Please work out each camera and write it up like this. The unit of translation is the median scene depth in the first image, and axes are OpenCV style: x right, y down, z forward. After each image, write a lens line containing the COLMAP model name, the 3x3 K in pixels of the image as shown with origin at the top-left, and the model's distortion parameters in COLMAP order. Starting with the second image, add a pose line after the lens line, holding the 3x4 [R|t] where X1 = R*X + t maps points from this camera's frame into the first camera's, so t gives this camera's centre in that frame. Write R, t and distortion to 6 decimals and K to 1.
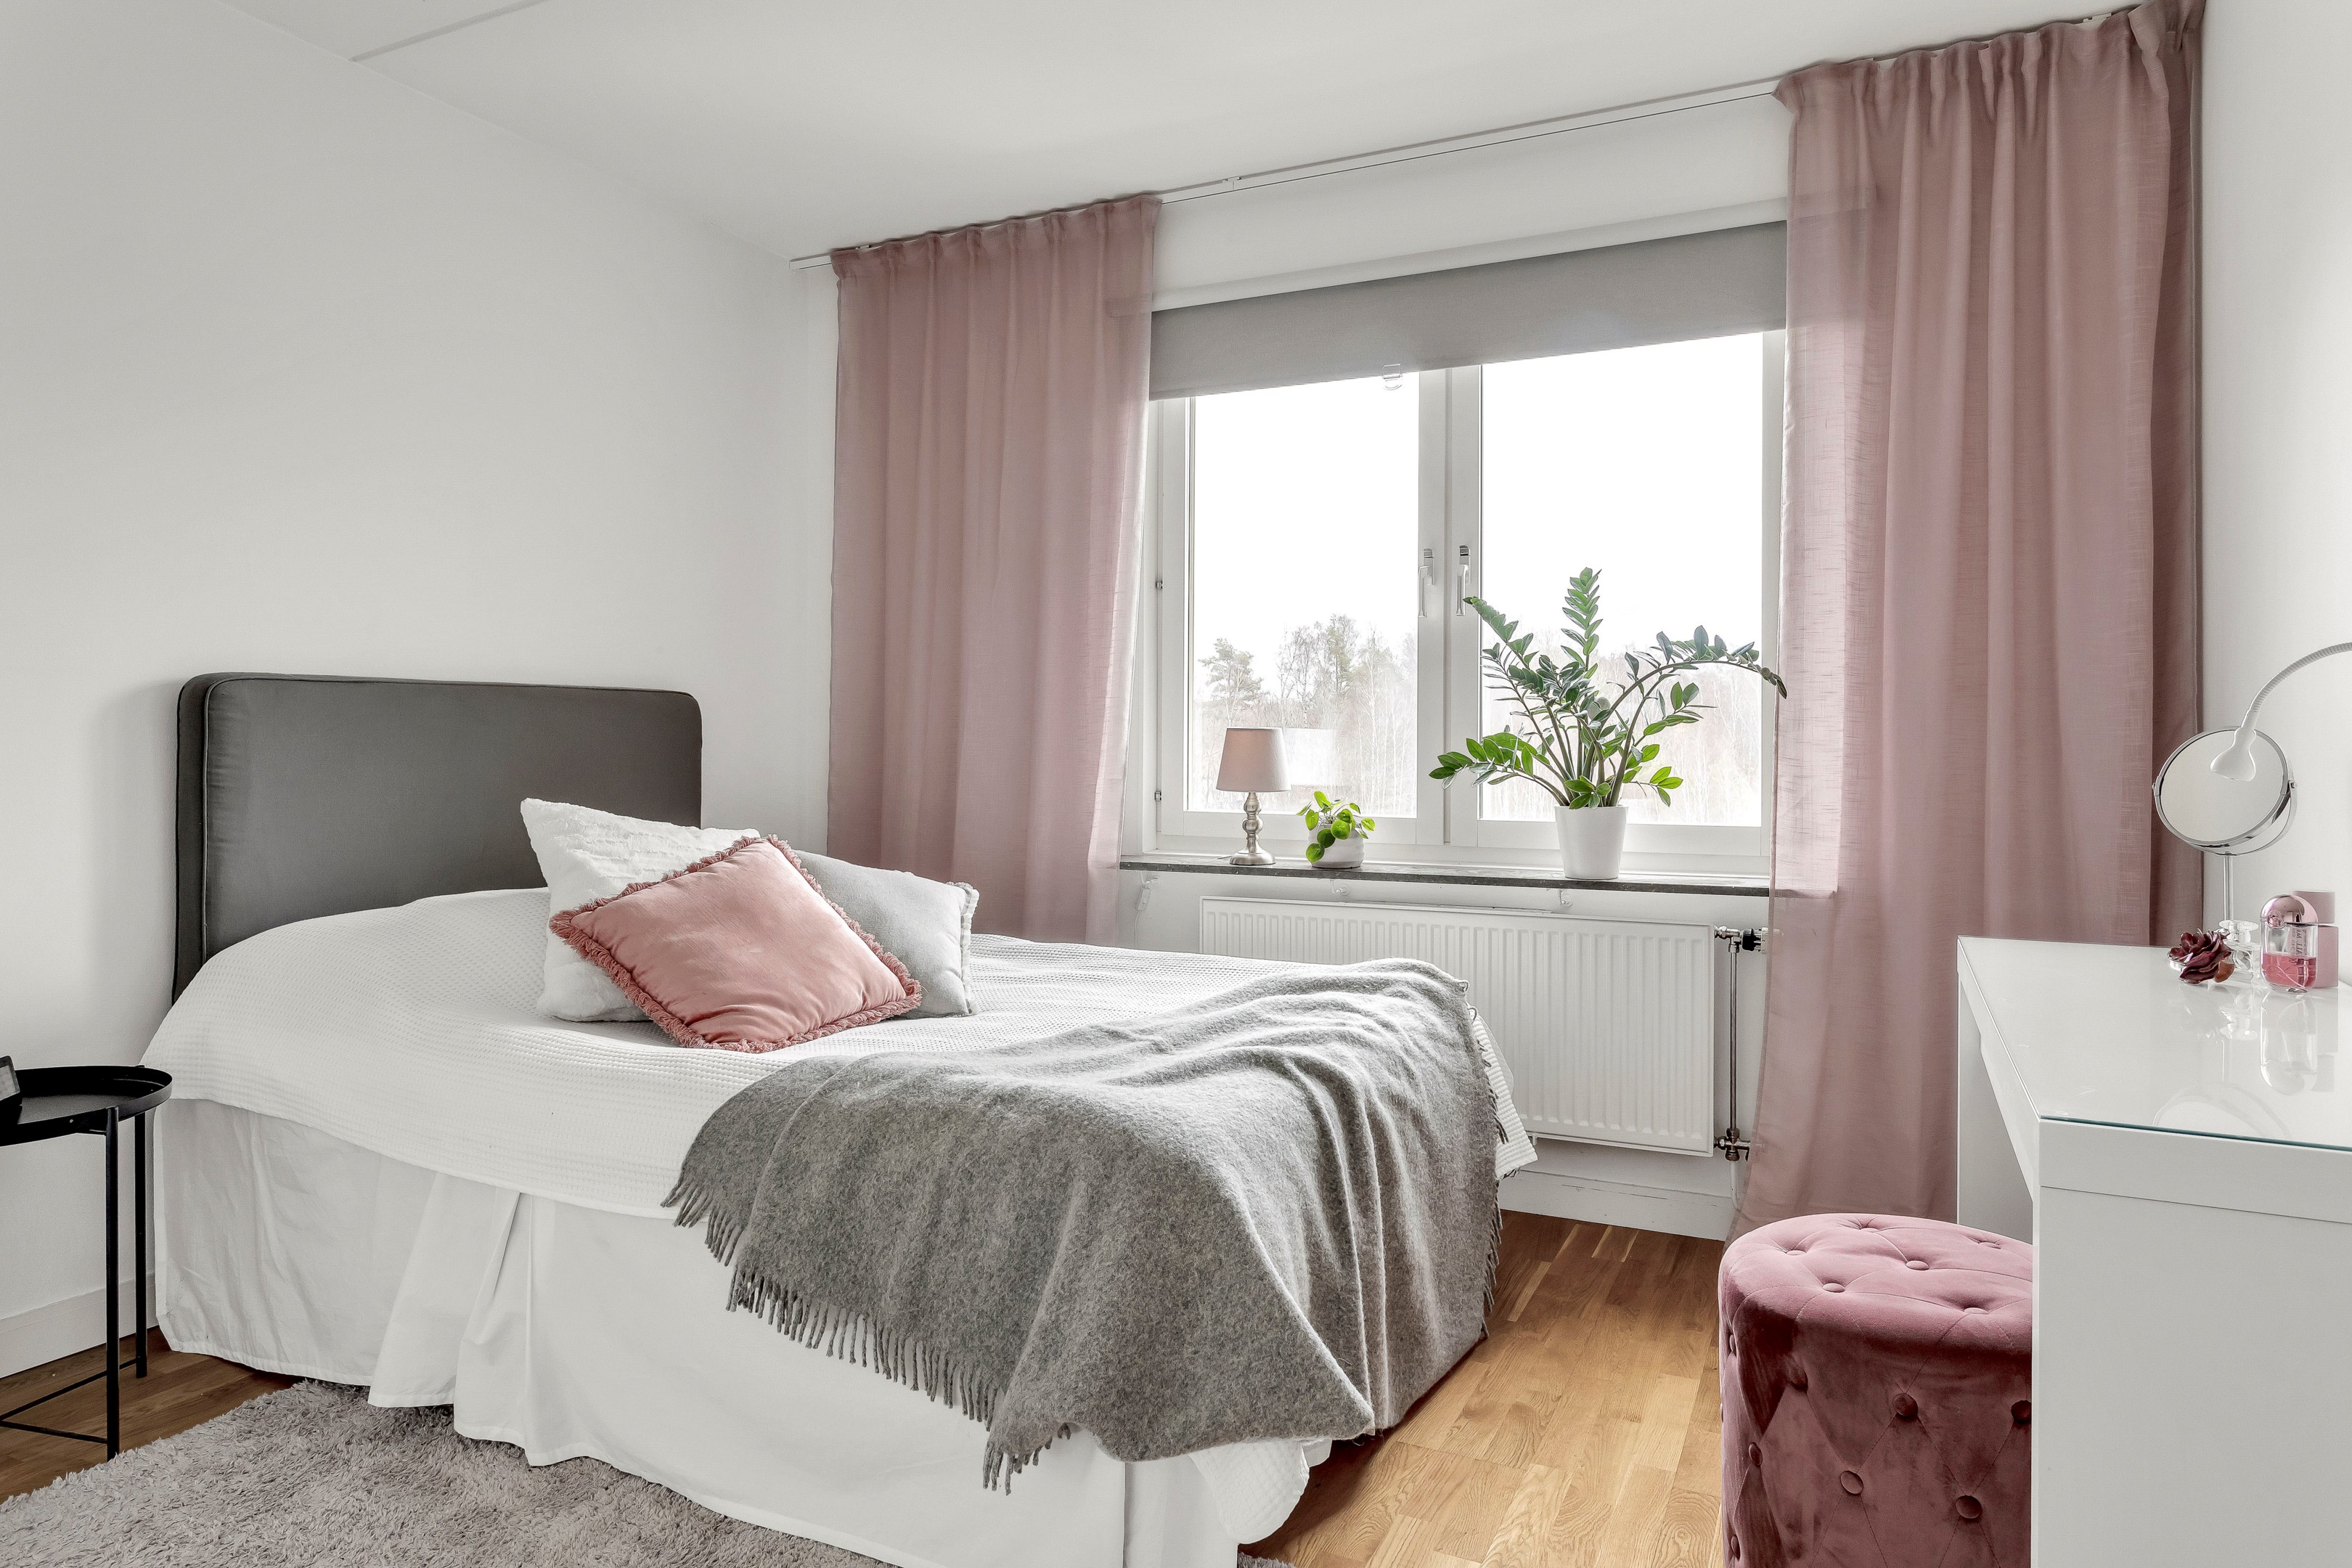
lens RADIAL K [[1425.5, 0, 1181.6], [0, 1425.5, 762.0], [0, 0, 1]] dist [0.000161, -0.000393]
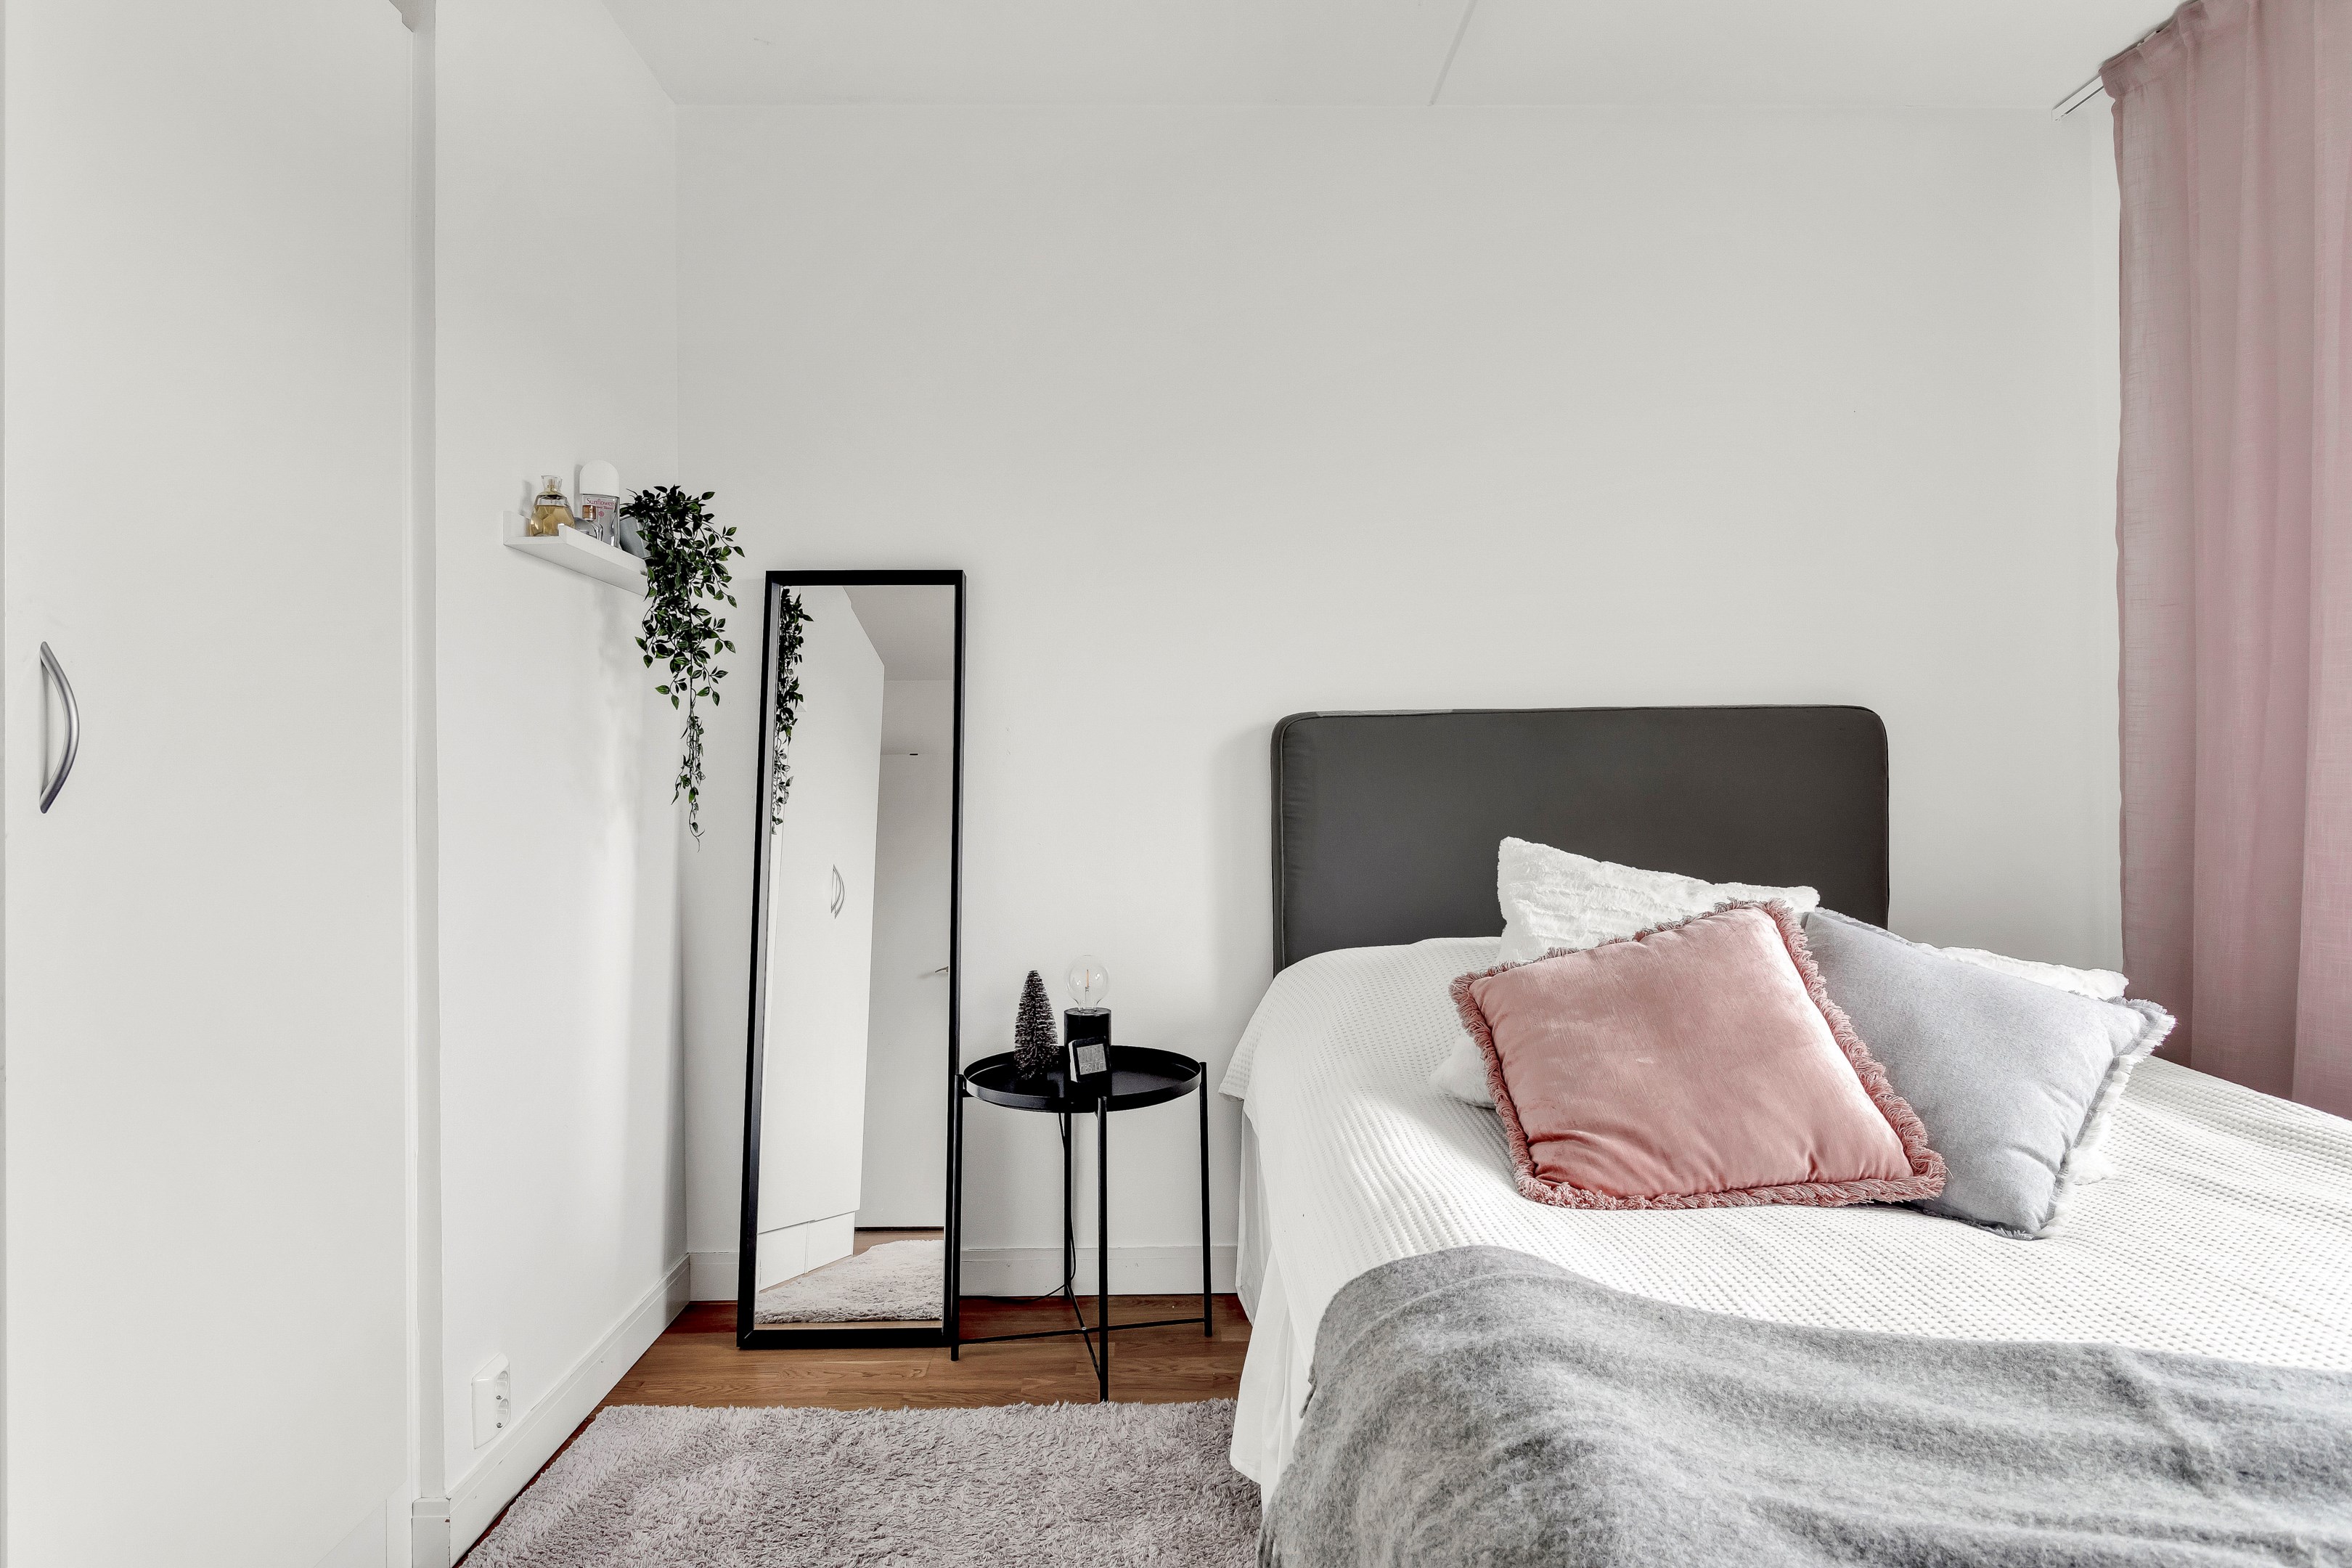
lens RADIAL K [[1298.4, 0, 1183.1], [0, 1298.4, 787.3], [0, 0, 1]] dist [-0.015204, 0.001842]
pose [[0.458562, -0.001132, -0.888662, 0.167834], [-0.000611, 0.999999, -0.001589, -0.003917], [0.888662, 0.001271, 0.458561, 0.477914]]
